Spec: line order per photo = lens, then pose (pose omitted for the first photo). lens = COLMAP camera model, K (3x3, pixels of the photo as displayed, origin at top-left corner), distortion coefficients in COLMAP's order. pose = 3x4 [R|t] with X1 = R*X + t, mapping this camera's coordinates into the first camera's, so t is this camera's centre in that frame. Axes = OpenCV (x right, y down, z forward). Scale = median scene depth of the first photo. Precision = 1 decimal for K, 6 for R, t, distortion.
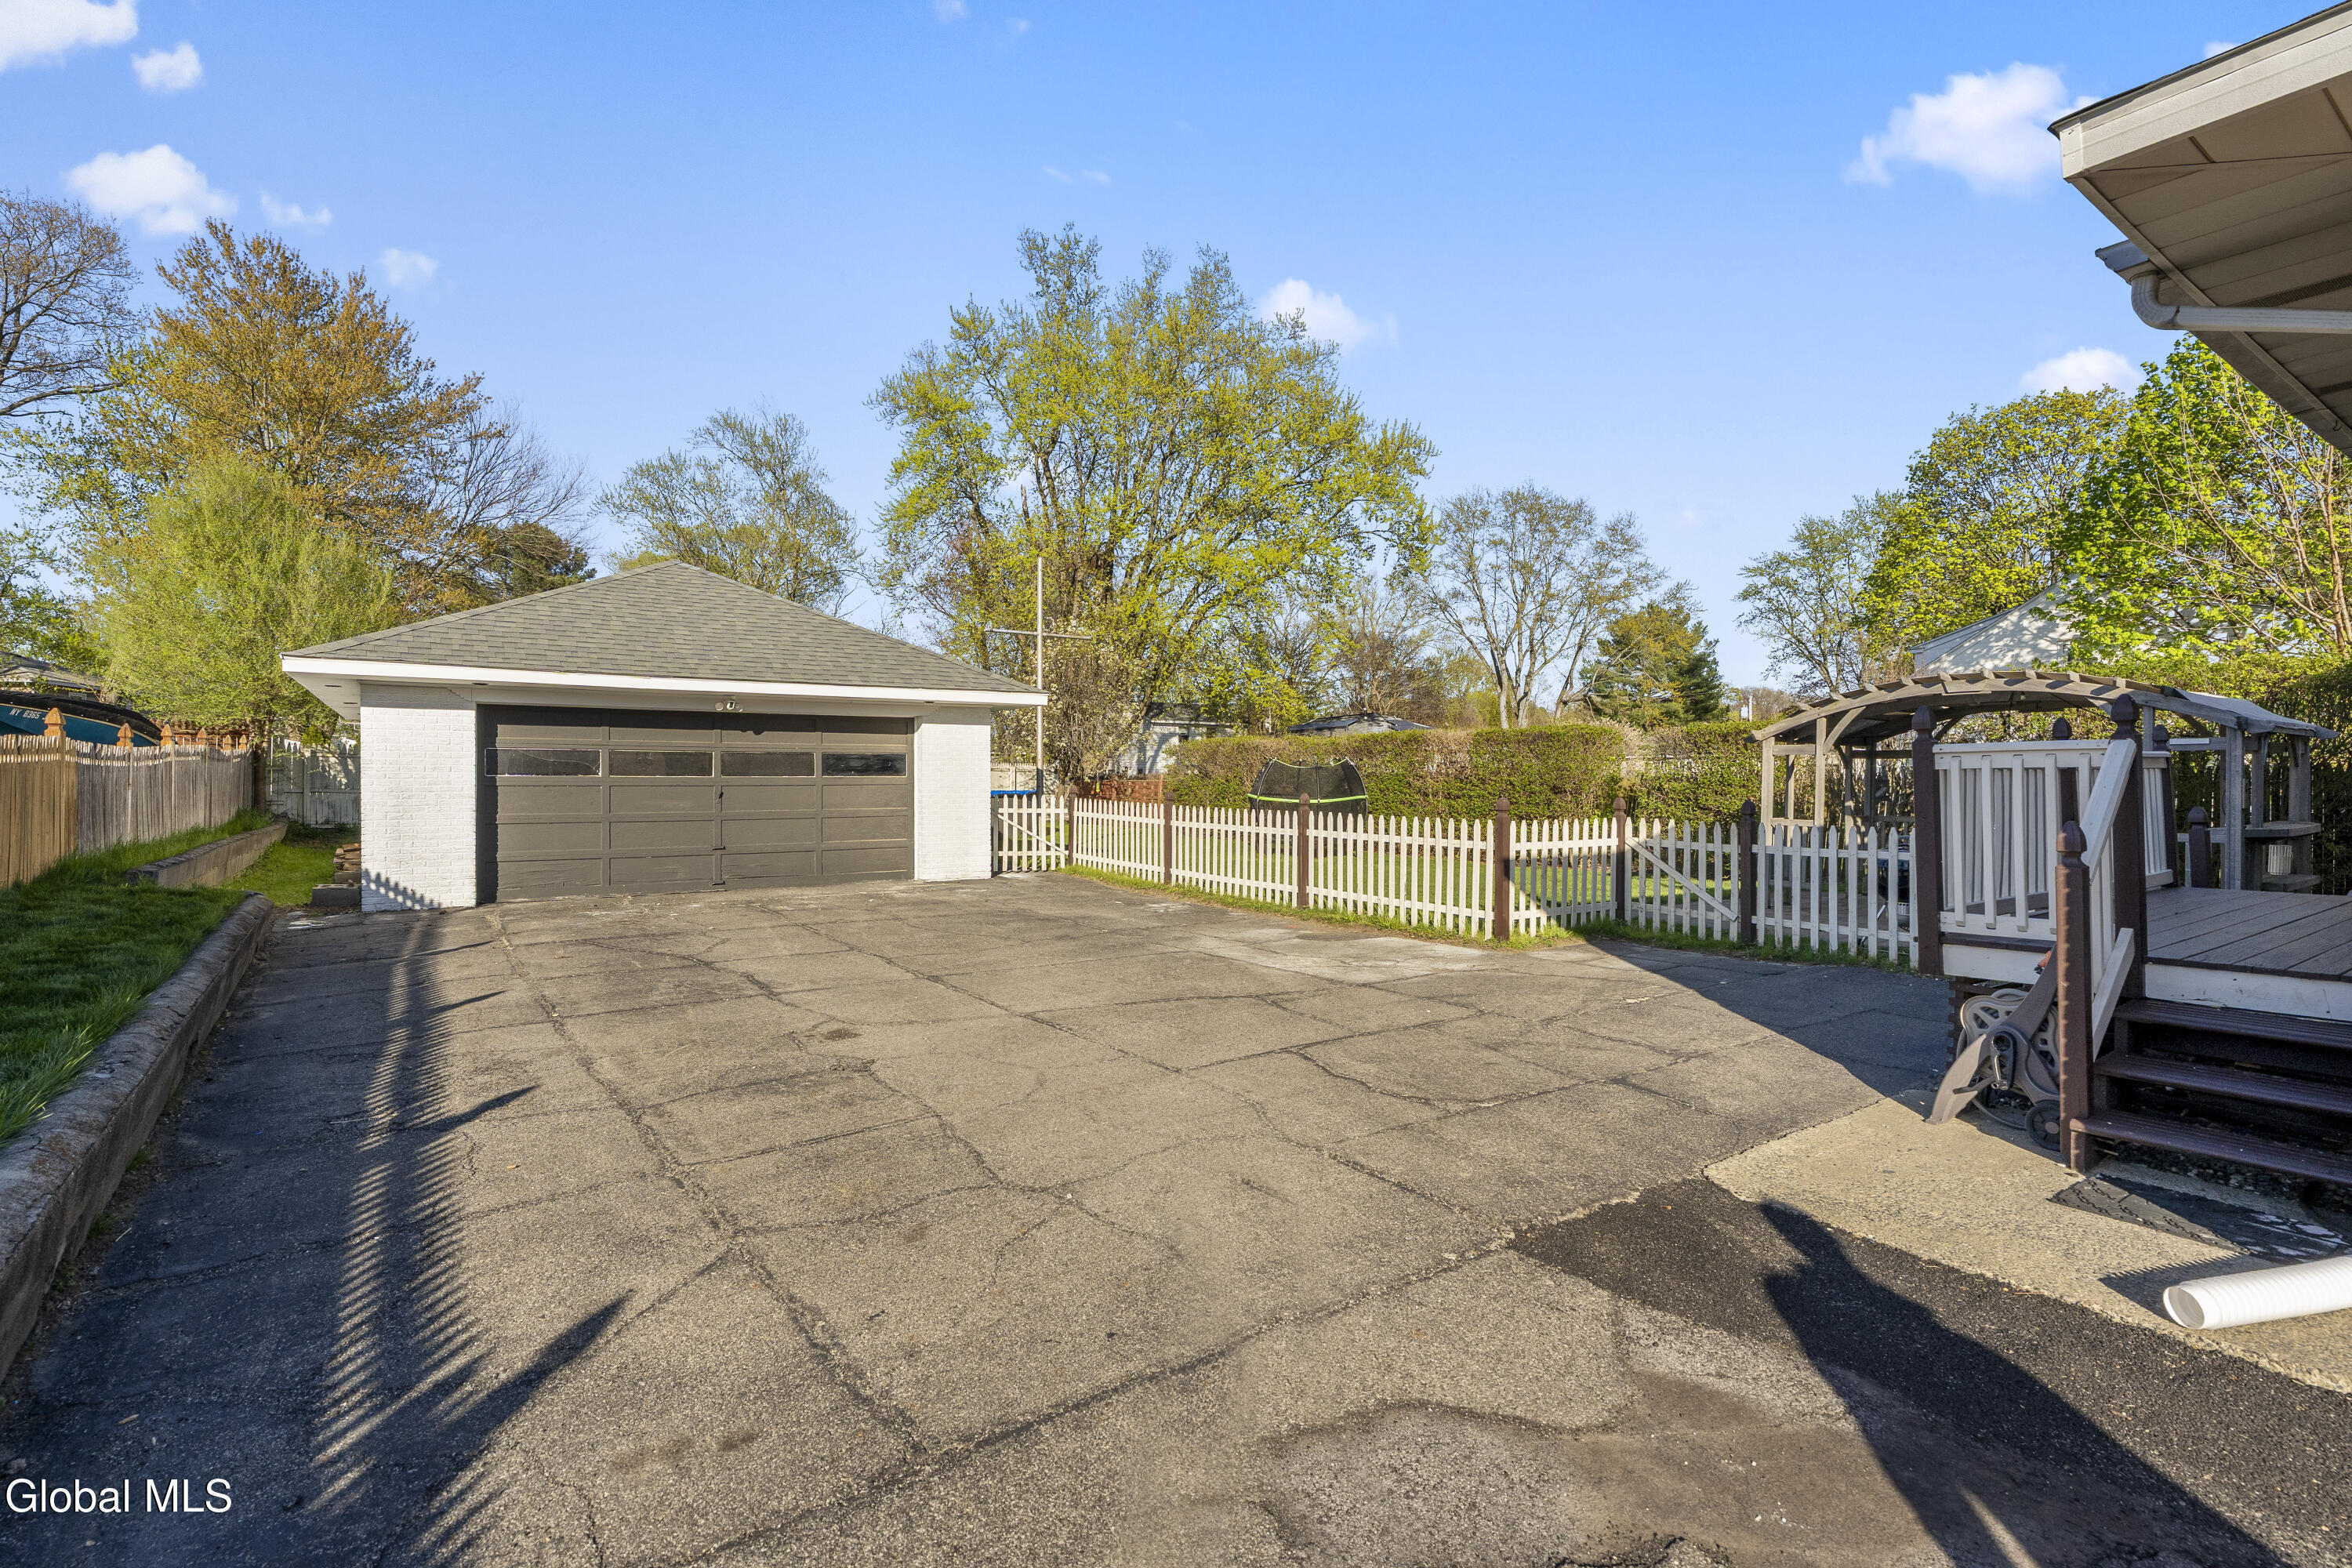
lens RADIAL K [[1079.3, 0, 1182.2], [0, 1079.3, 772.7], [0, 0, 1]] dist [-0.001754, -0.000417]
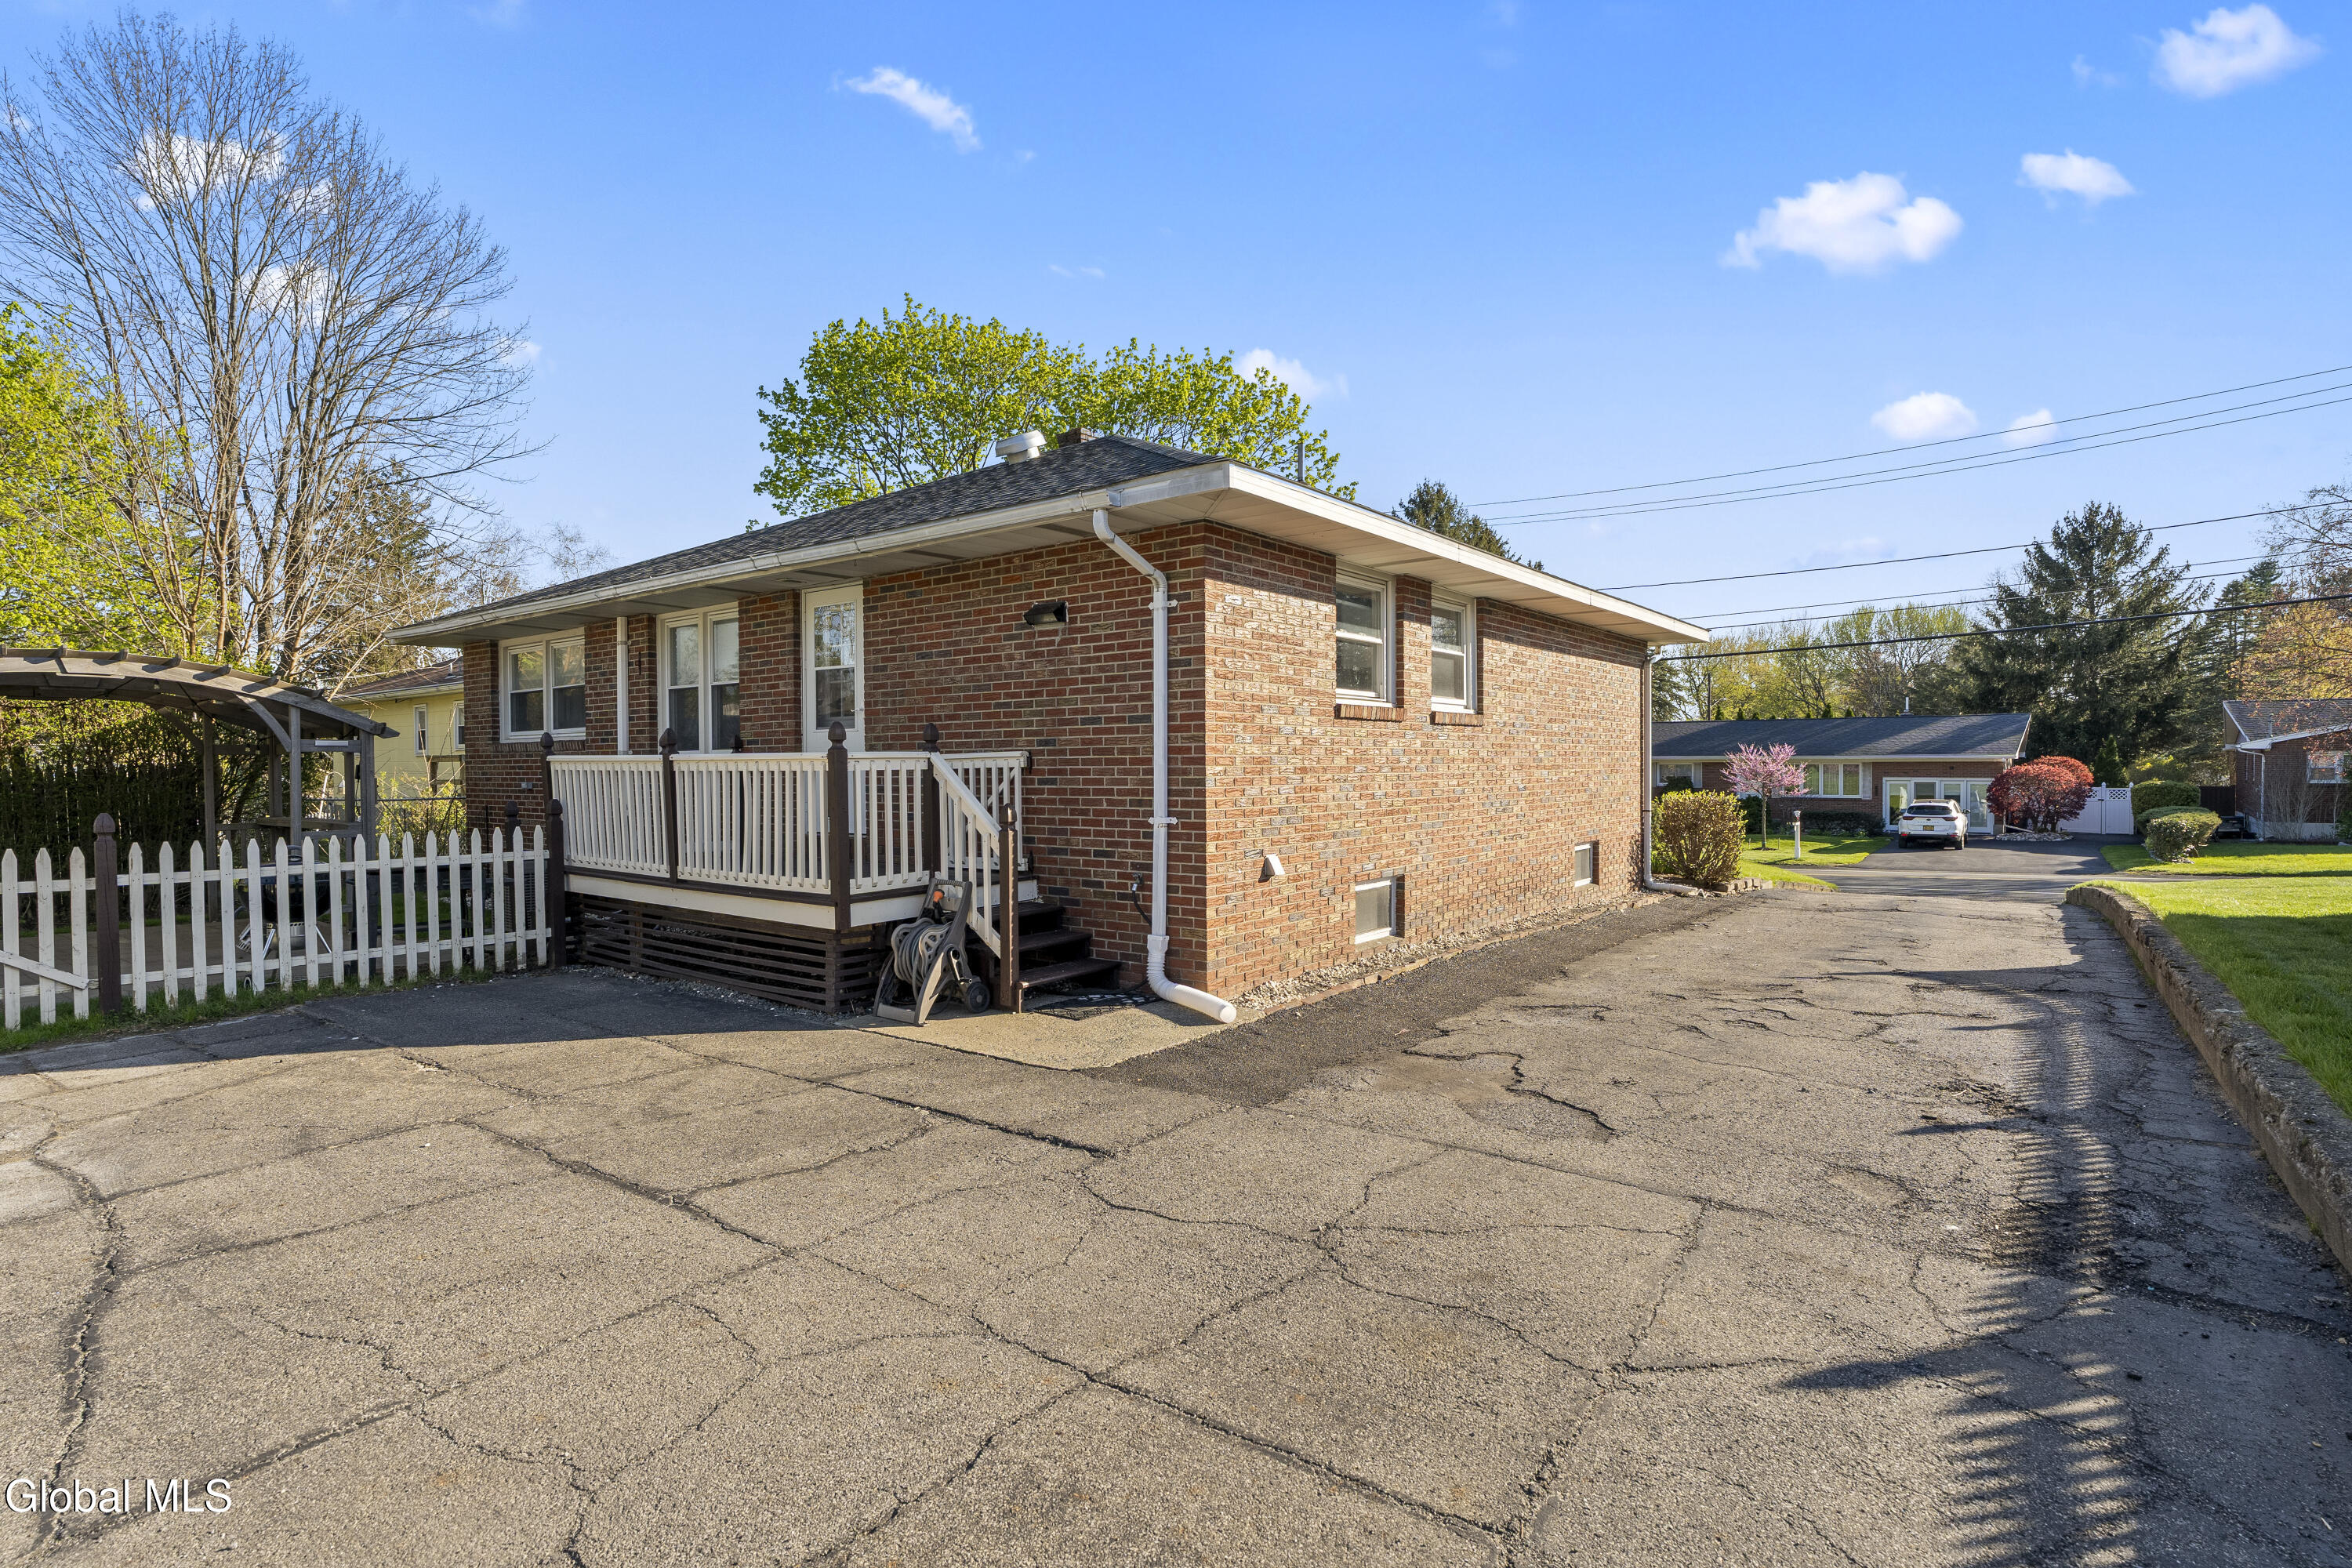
lens RADIAL K [[1174.2, 0, 1180.7], [0, 1174.2, 789.7], [0, 0, 1]] dist [-0.023136, -0.001839]
pose [[-0.310728, -0.011711, 0.950427, -0.772572], [0.001730, 0.999915, 0.012887, 0.004857], [-0.950497, 0.005648, -0.310682, 1.087968]]
